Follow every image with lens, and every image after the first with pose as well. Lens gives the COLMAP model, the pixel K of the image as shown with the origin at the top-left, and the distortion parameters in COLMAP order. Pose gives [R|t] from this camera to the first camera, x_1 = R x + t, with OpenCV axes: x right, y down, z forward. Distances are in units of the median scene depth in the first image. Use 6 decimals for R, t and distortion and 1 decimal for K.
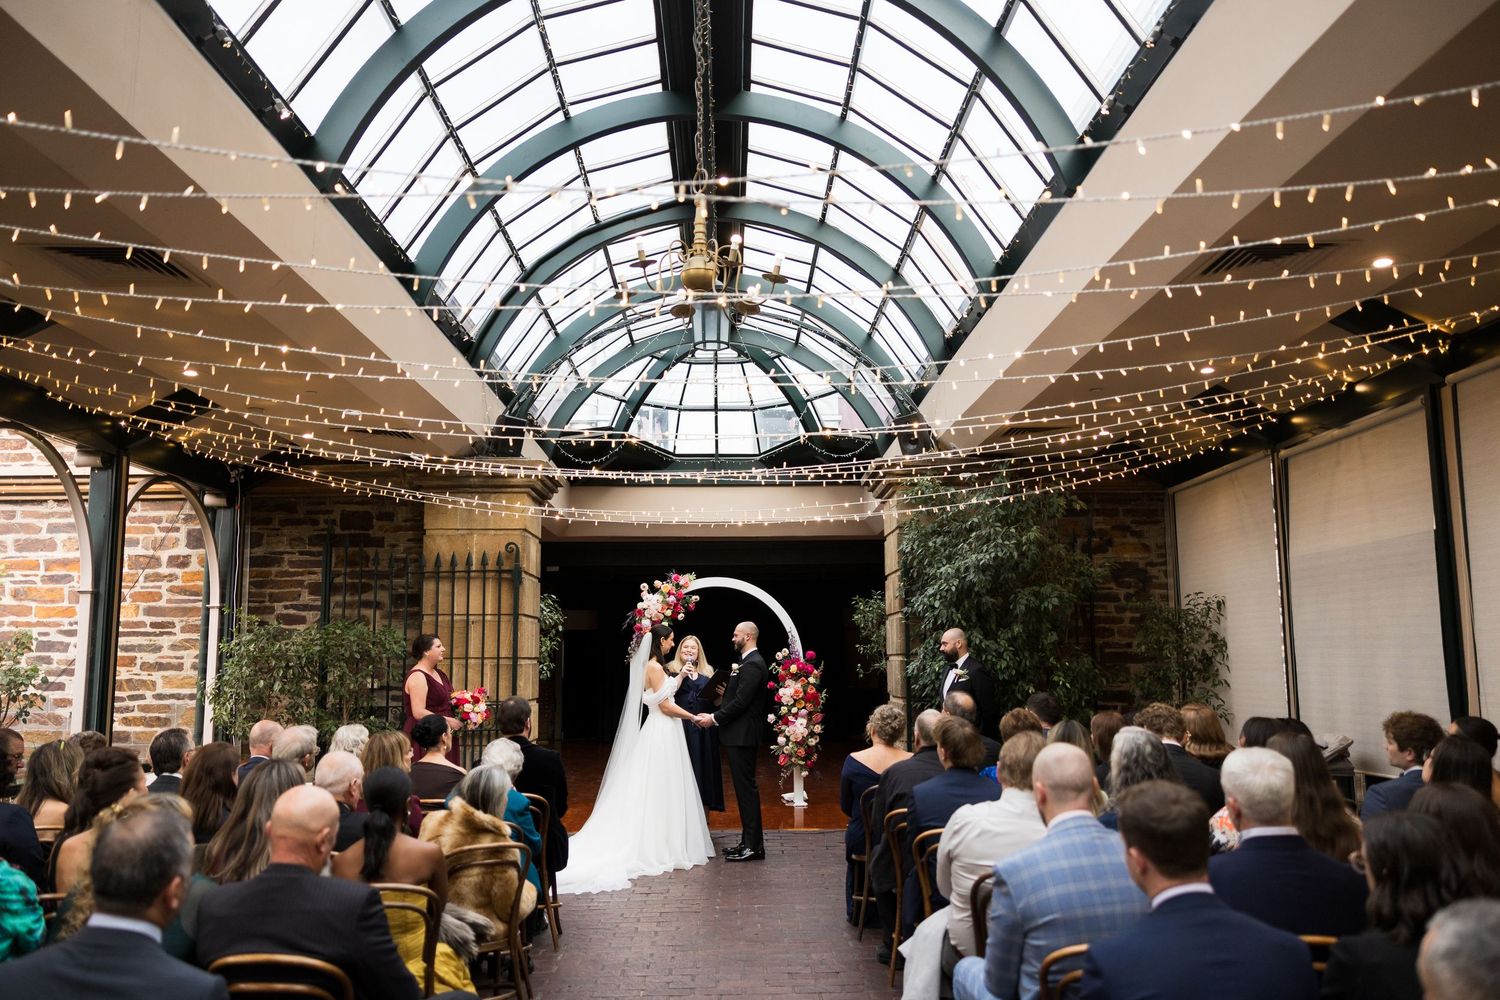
lens RADIAL K [[1193.6, 0, 756.1], [0, 1193.6, 492.2], [0, 0, 1]] dist [-0.002759, -0.004188]
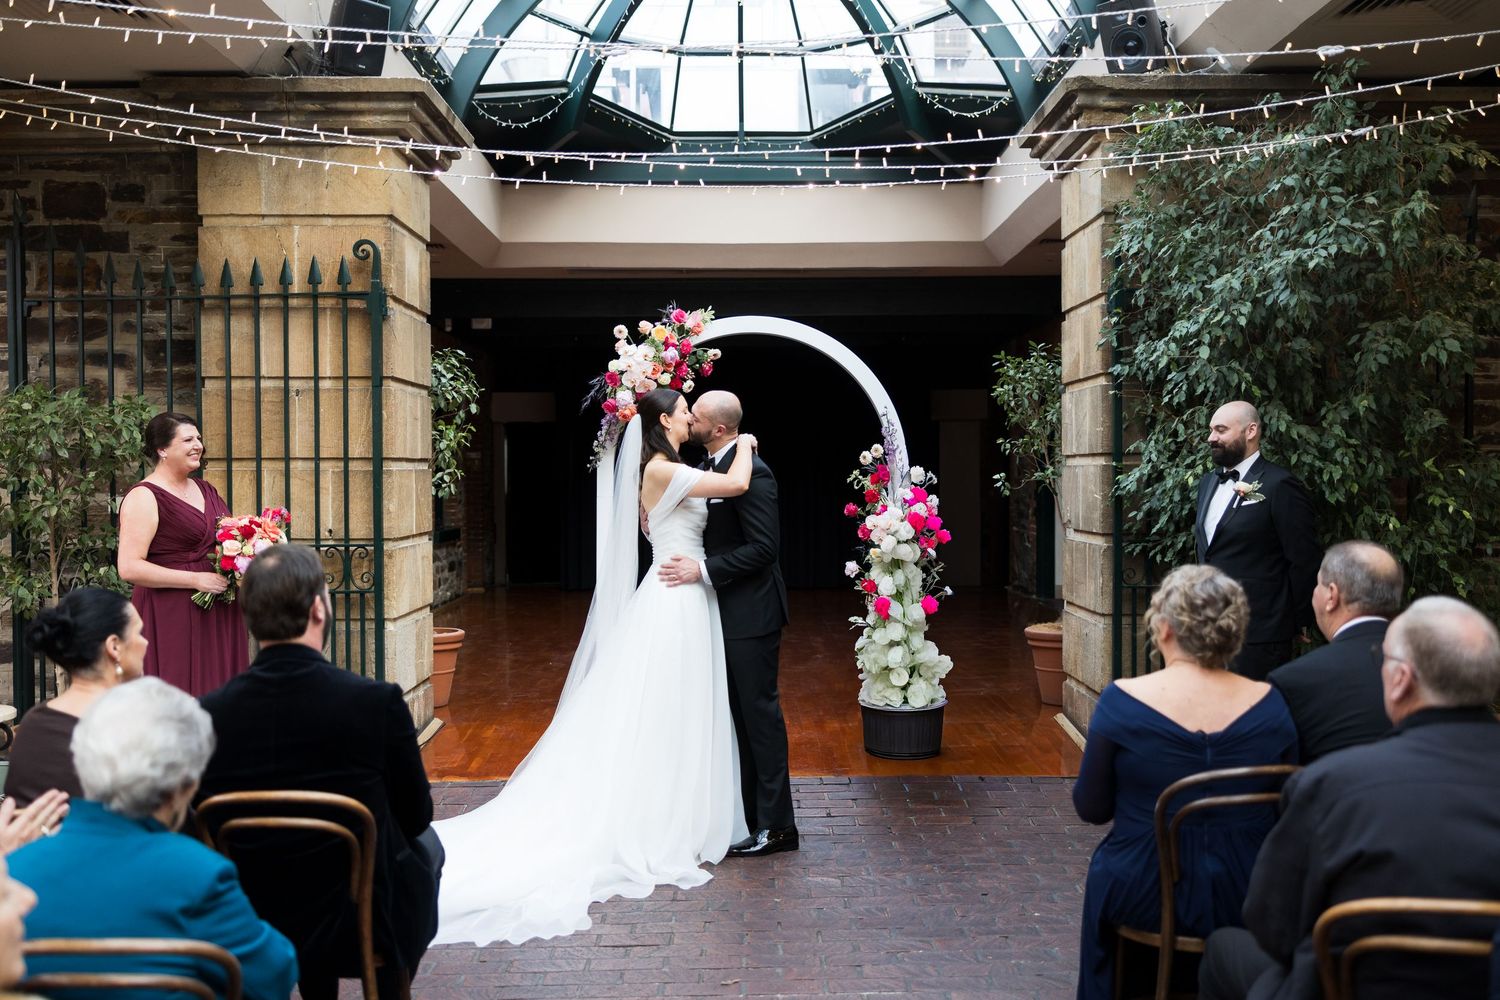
lens RADIAL K [[1587.5, 0, 757.9], [0, 1587.5, 494.5], [0, 0, 1]] dist [-0.011681, 0.000000]
pose [[0.999901, 0.002647, -0.013799, -0.021887], [-0.000483, 0.987985, 0.154547, 0.043338], [0.014042, -0.154525, 0.987889, 0.289539]]
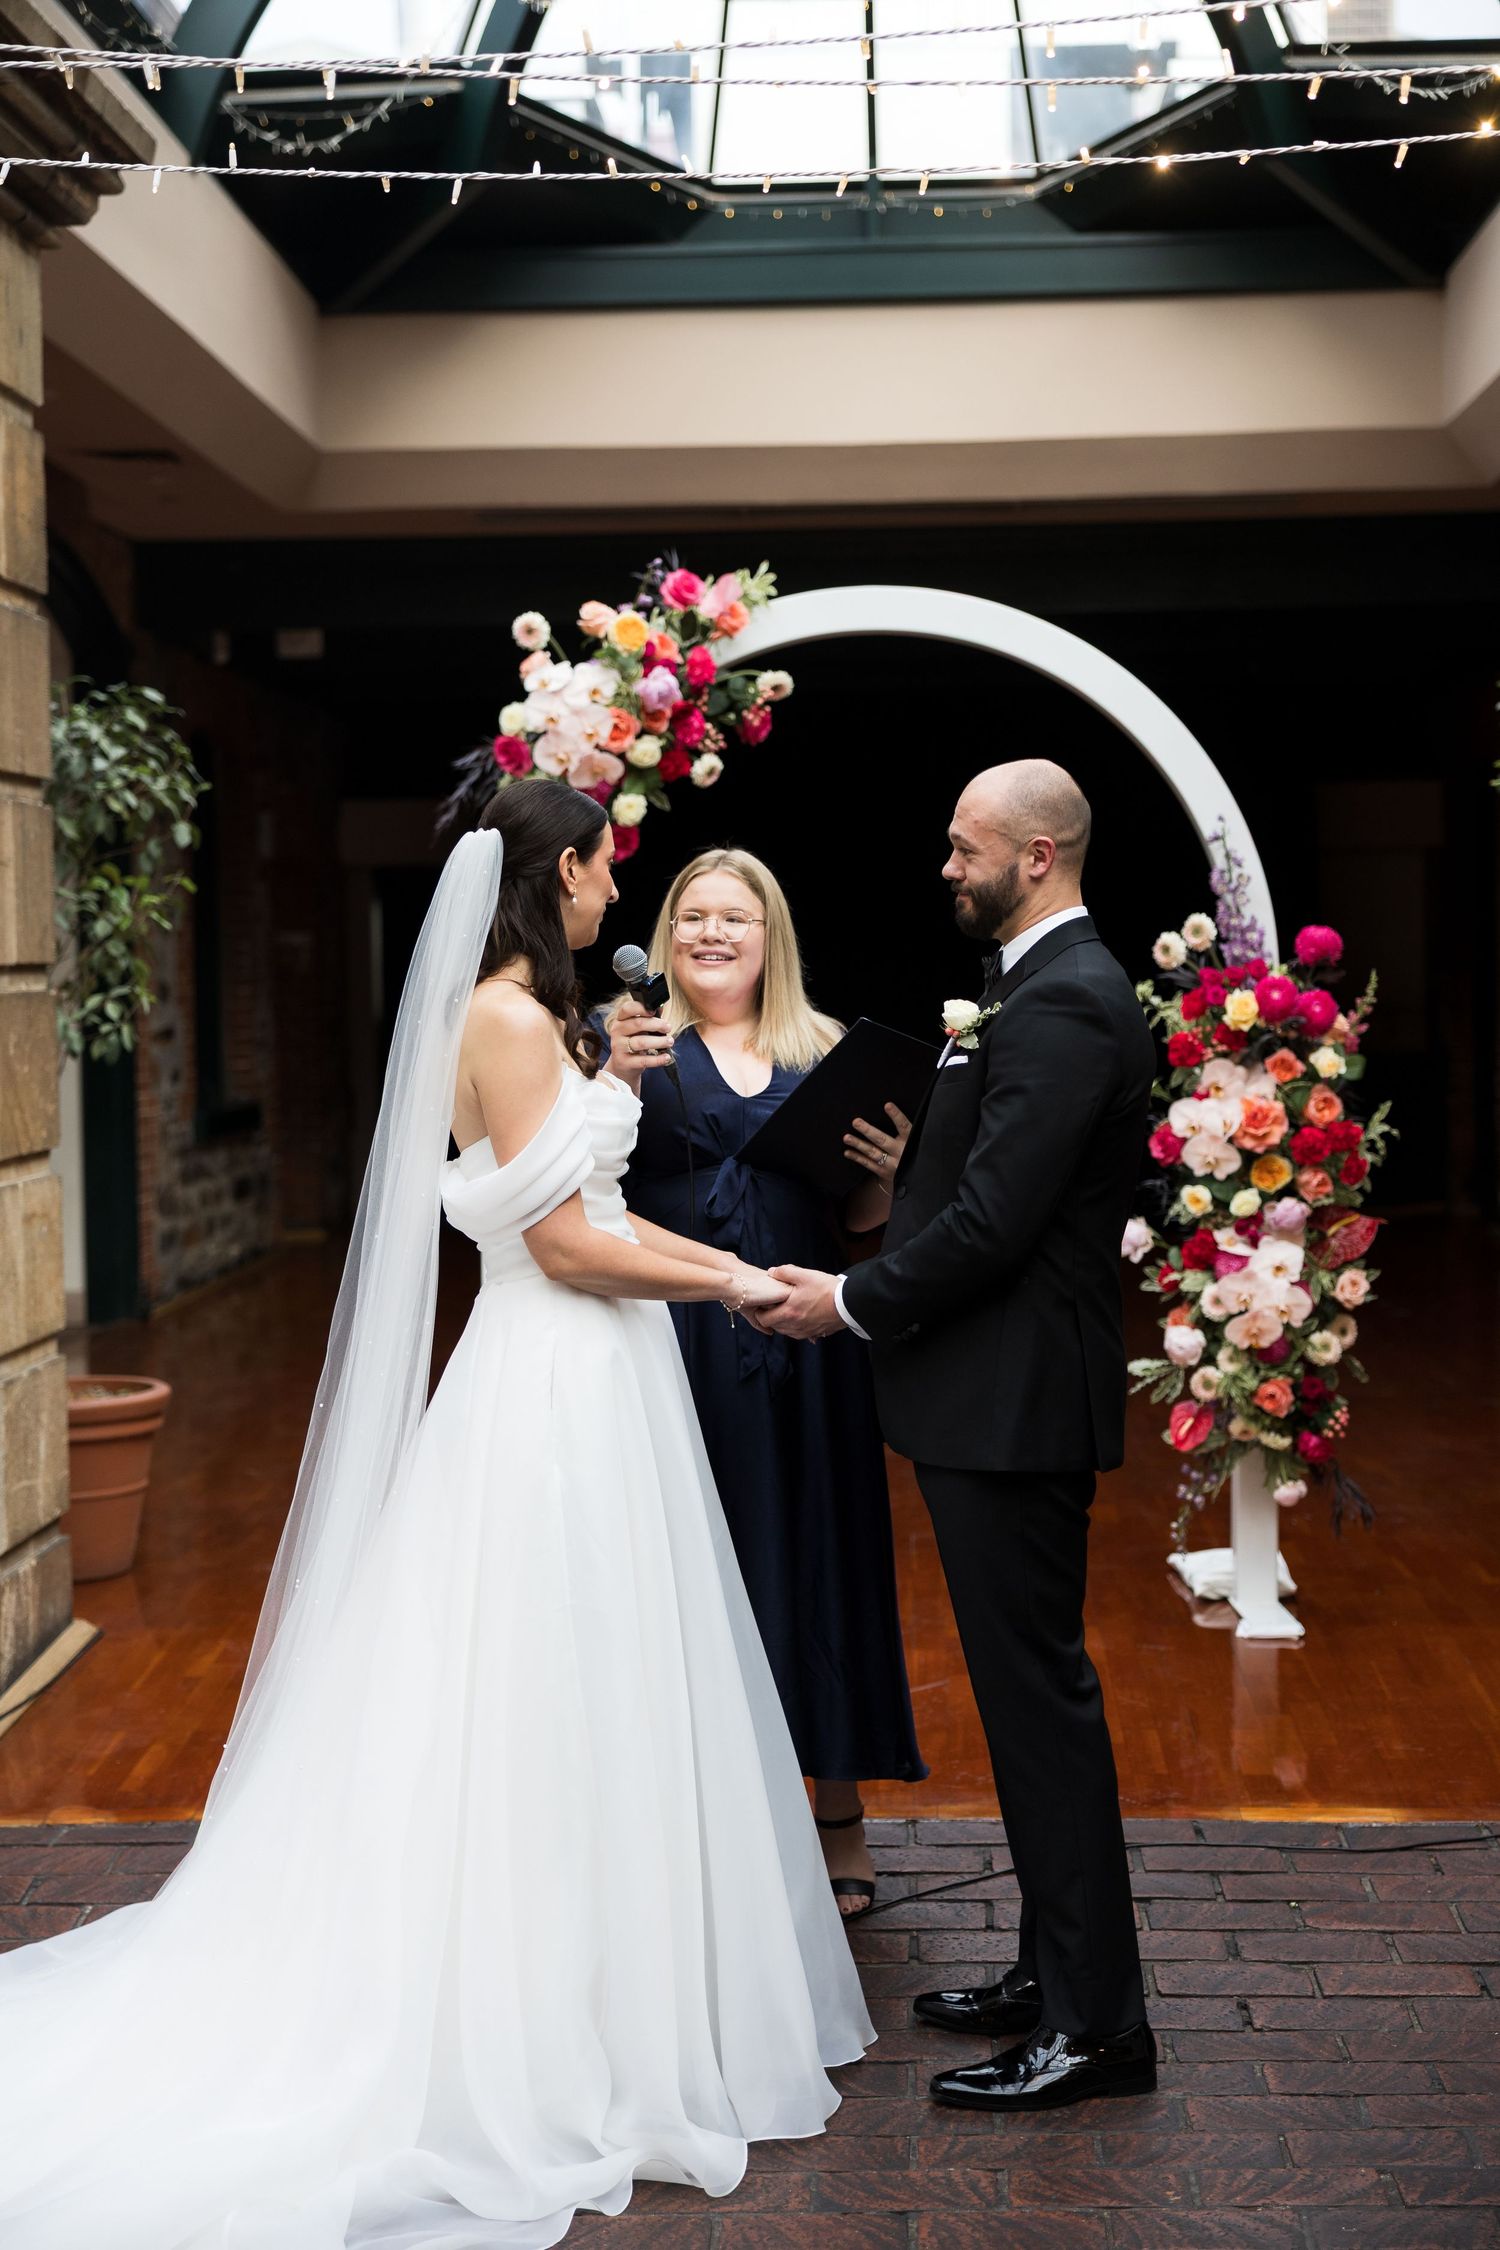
lens RADIAL K [[3197.8, 0, 737.3], [0, 3197.8, 1114.9], [0, 0, 1]] dist [0.012664, 0.000000]
pose [[0.996744, -0.003197, -0.080571, -0.012451], [0.018314, 0.982075, 0.187600, 0.061903], [0.078527, -0.188464, 0.978935, 0.460929]]
